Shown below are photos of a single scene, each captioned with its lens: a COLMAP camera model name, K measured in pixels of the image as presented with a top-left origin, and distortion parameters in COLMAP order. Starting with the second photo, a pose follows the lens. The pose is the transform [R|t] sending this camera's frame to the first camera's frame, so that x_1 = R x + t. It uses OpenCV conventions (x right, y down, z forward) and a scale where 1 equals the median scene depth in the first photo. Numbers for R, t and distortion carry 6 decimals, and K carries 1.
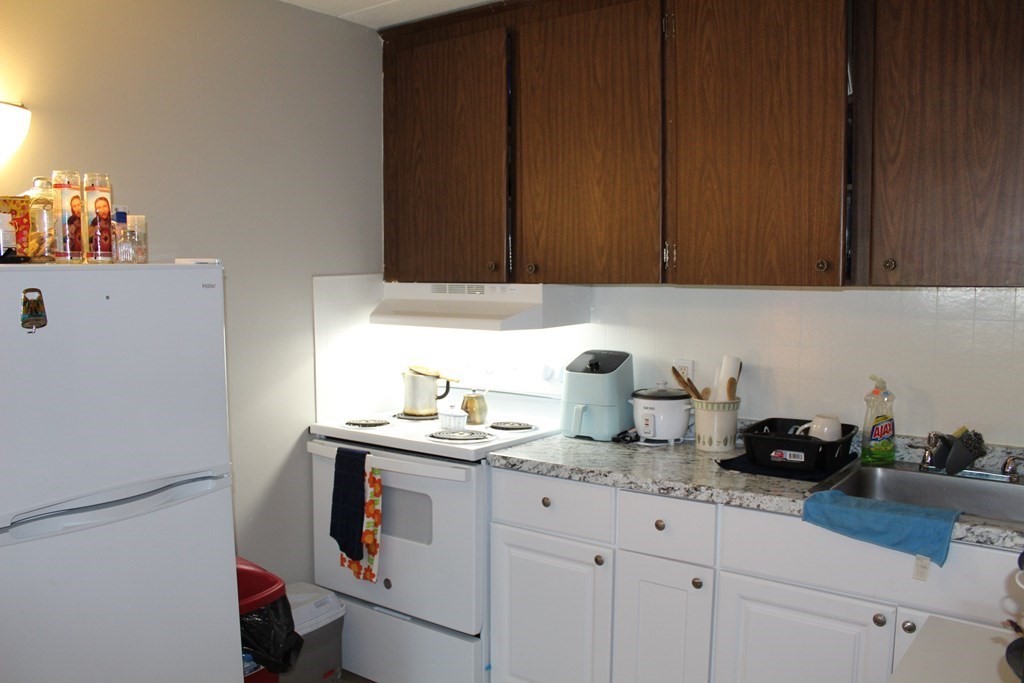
lens RADIAL K [[848.9, 0, 504.4], [0, 848.9, 347.7], [0, 0, 1]] dist [-0.168427, 0.152546]
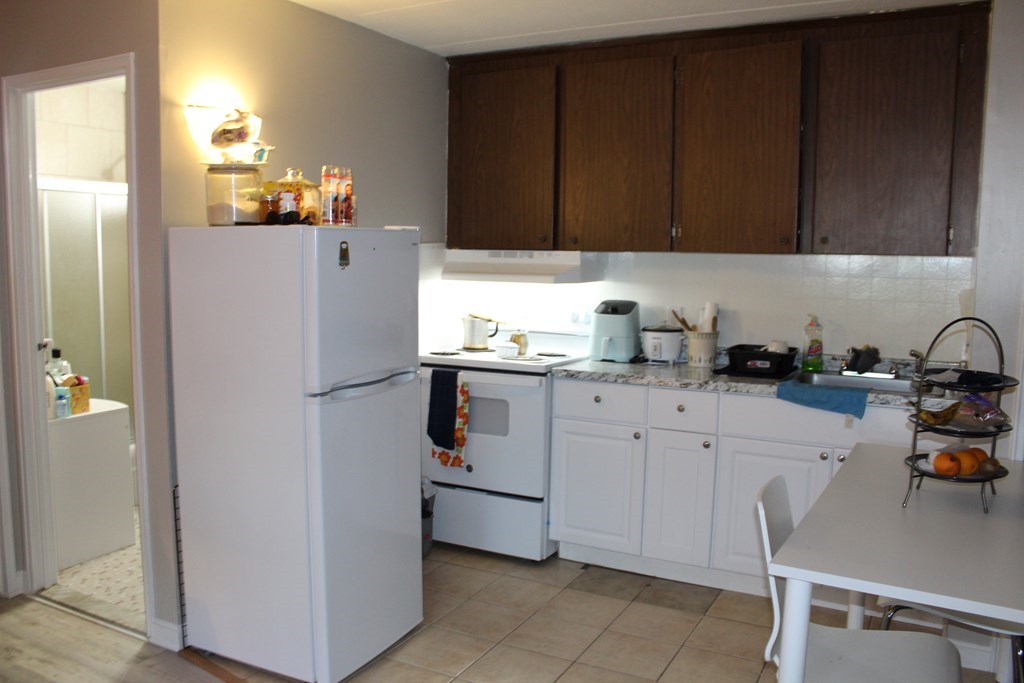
lens RADIAL K [[848.9, 0, 504.4], [0, 848.9, 347.7], [0, 0, 1]] dist [-0.168427, 0.152546]
pose [[0.989129, -0.001441, 0.147042, -0.307416], [-0.001692, 0.999774, 0.021180, 0.059491], [-0.147039, -0.021199, 0.988903, -0.400565]]
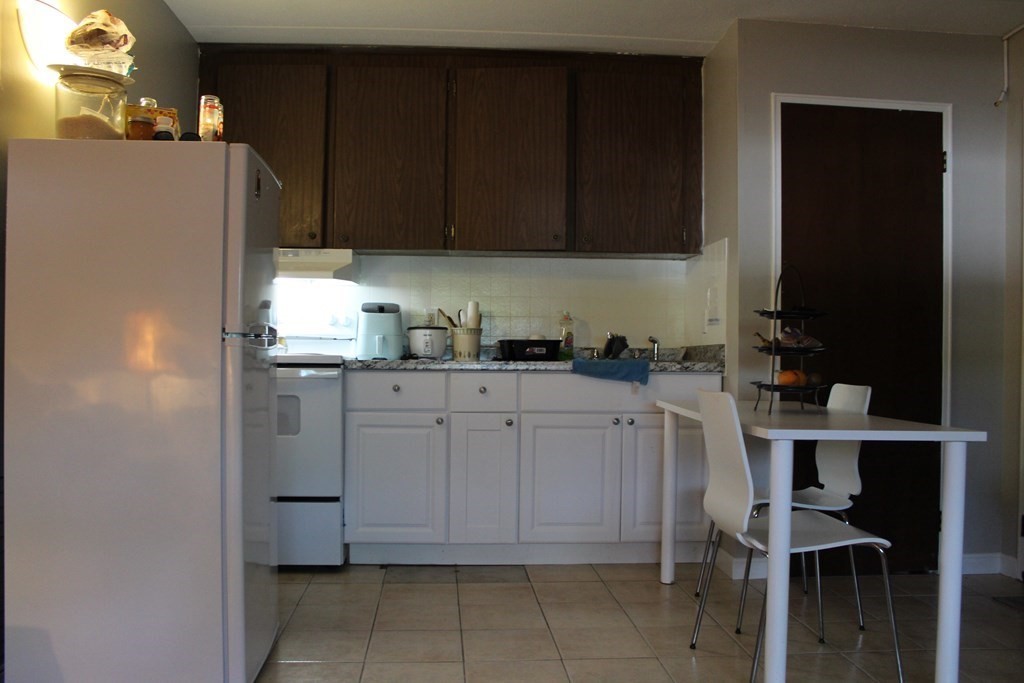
lens RADIAL K [[848.9, 0, 504.4], [0, 848.9, 347.7], [0, 0, 1]] dist [-0.168427, 0.152546]
pose [[0.757987, 0.014438, 0.652110, -0.718262], [0.047834, 0.995833, -0.077648, 0.222340], [-0.650513, 0.090049, 0.754138, -0.213577]]
